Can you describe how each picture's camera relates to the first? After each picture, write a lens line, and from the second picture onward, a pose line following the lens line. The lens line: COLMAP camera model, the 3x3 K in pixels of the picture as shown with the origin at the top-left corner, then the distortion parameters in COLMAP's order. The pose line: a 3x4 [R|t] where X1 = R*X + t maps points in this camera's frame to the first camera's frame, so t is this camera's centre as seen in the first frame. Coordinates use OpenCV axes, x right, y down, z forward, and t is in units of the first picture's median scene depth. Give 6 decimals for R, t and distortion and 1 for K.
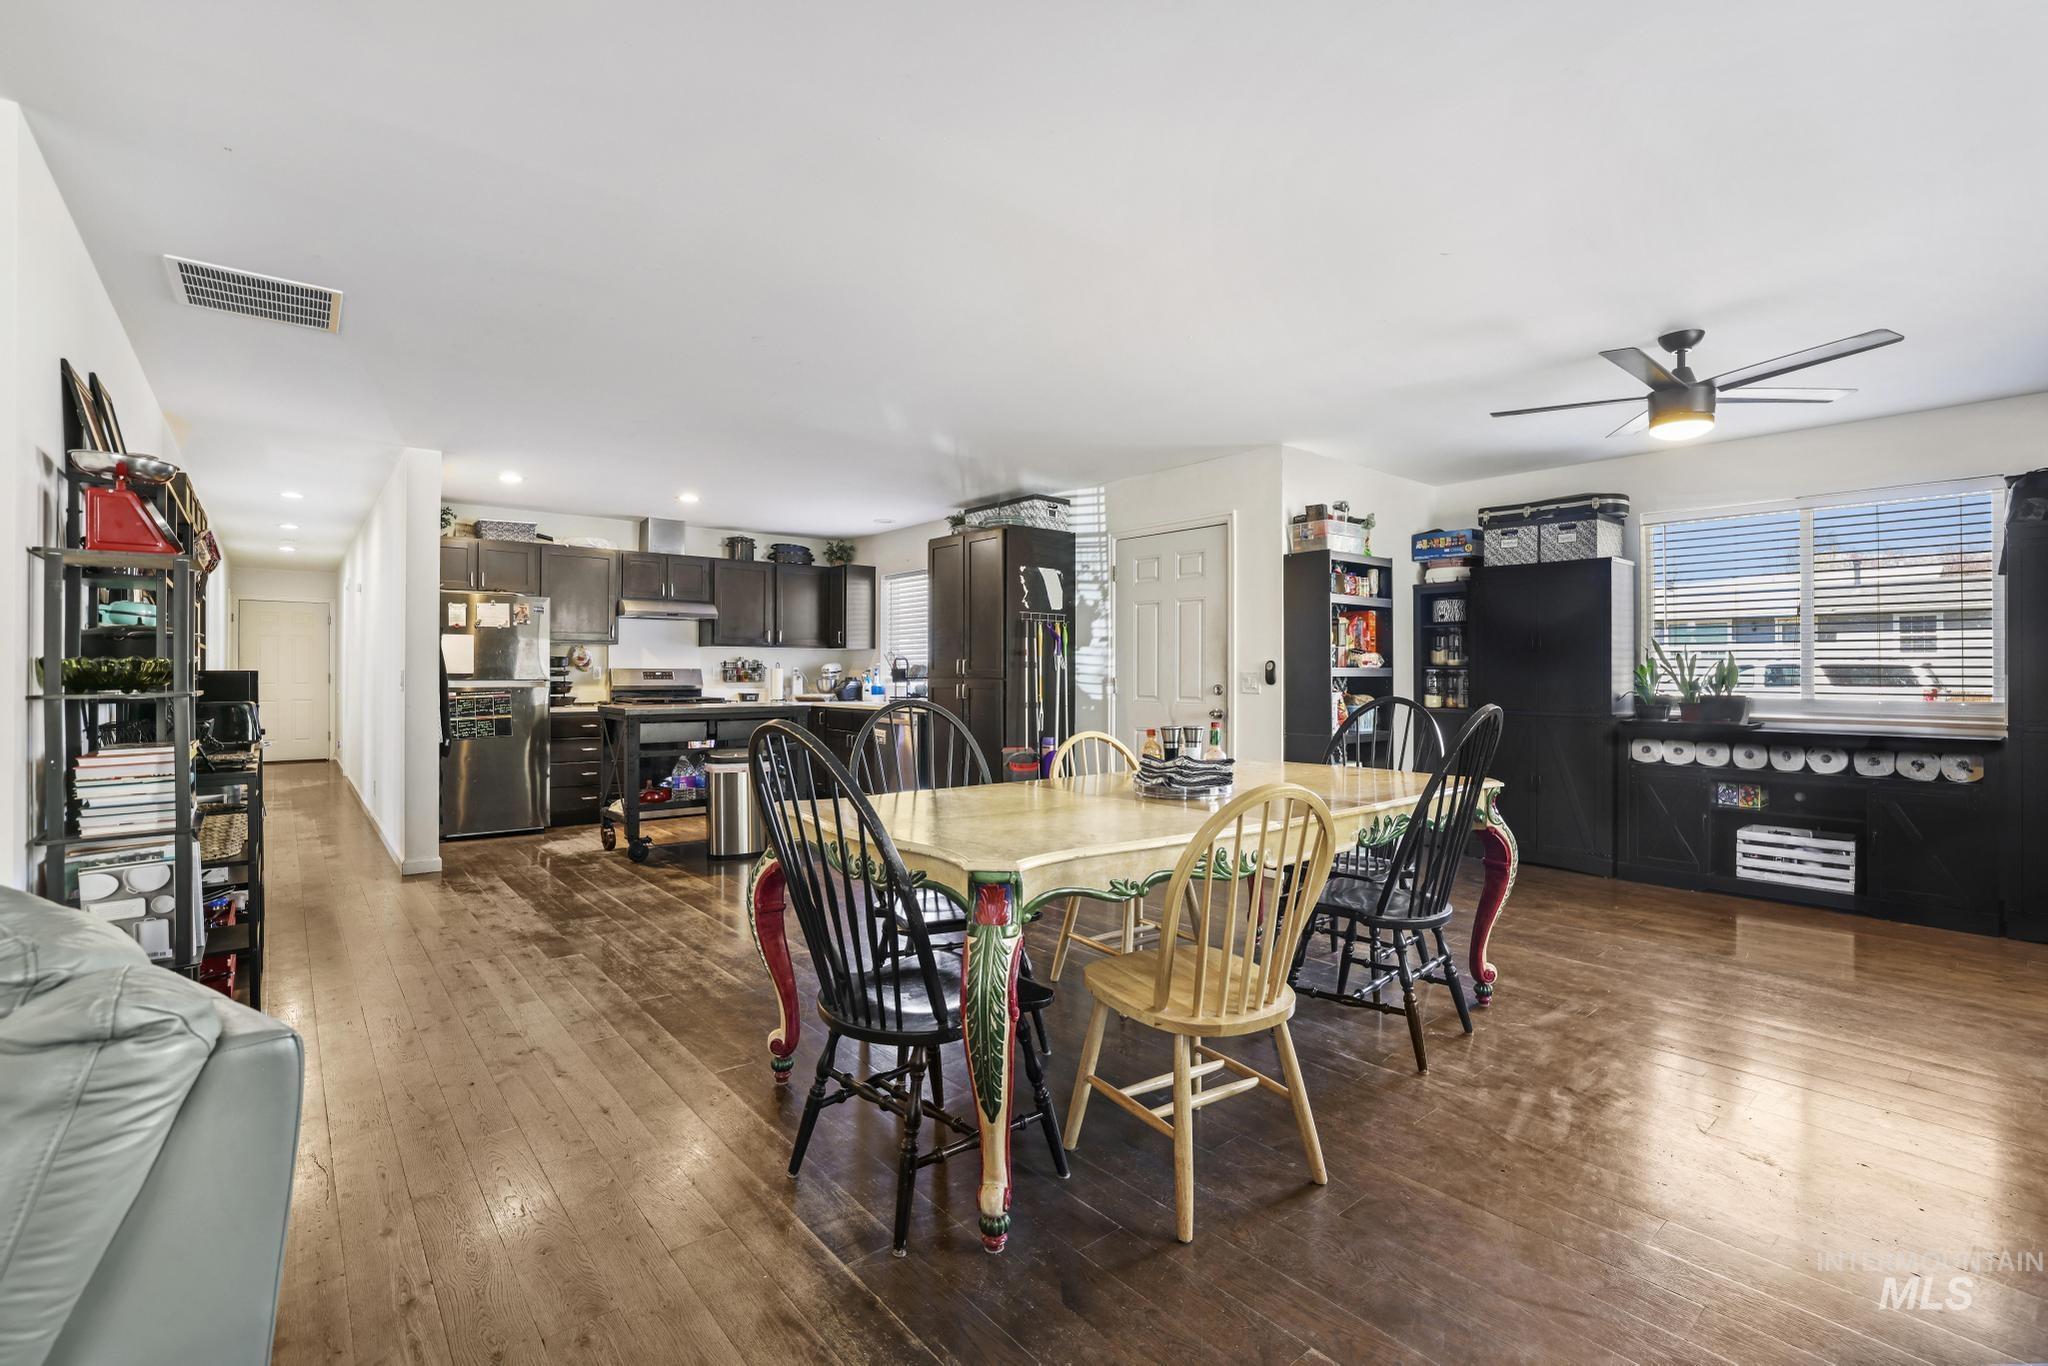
lens RADIAL K [[894.2, 0, 1013.4], [0, 894.2, 672.4], [0, 0, 1]] dist [-0.057849, 0.019862]
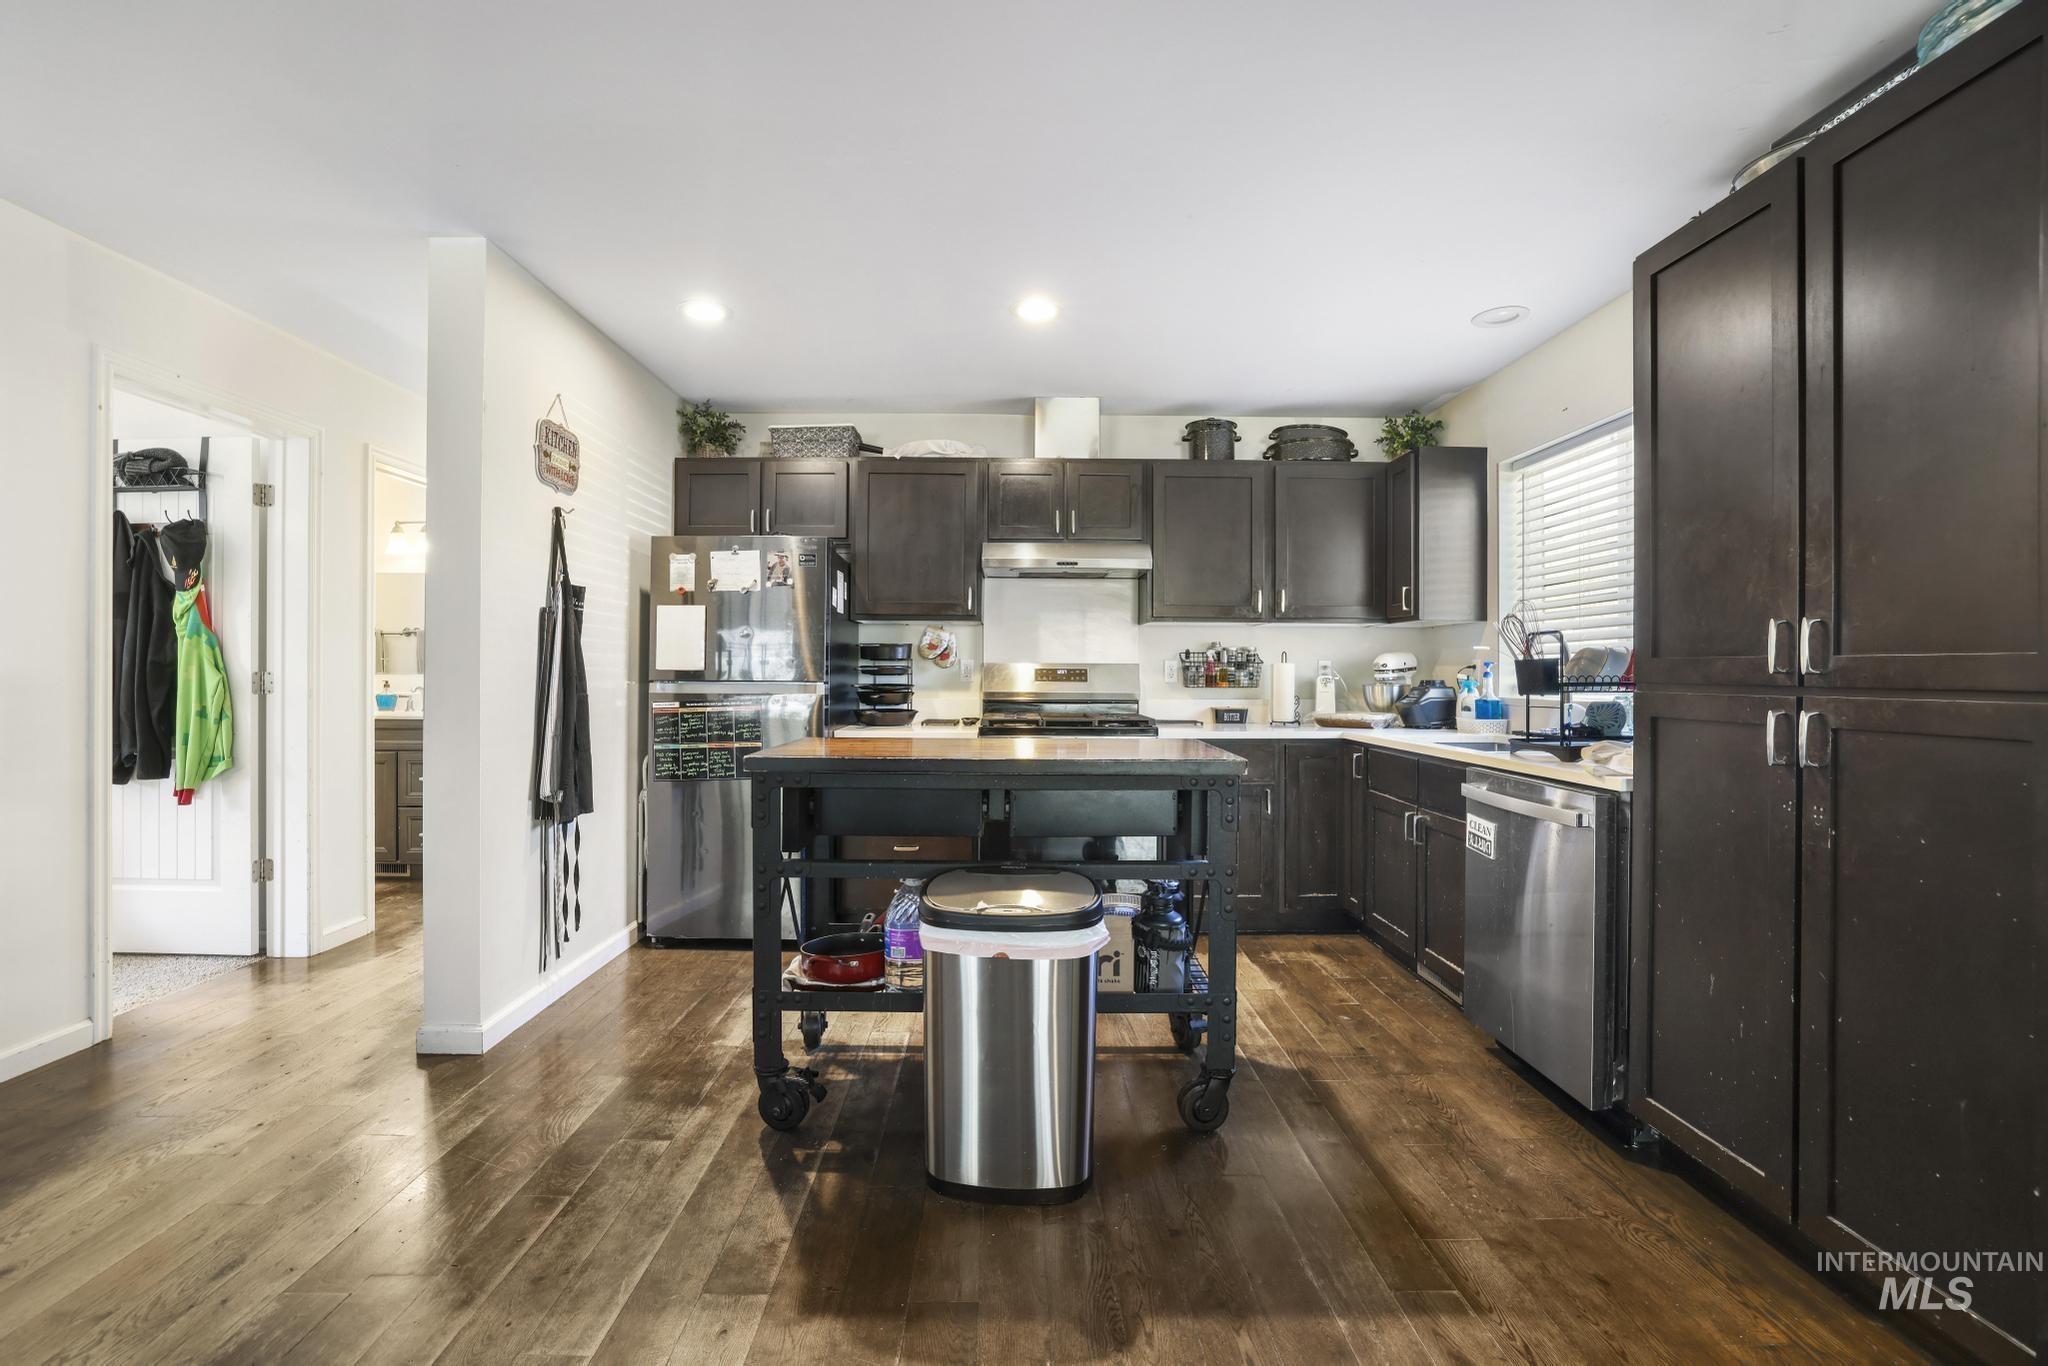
lens RADIAL K [[894.2, 0, 1013.4], [0, 894.2, 672.4], [0, 0, 1]] dist [-0.057849, 0.019862]
pose [[0.776469, 0.002189, -0.630151, -0.058476], [-0.001925, 0.999998, 0.001102, 0.001167], [0.630152, 0.000358, 0.776471, 0.503007]]
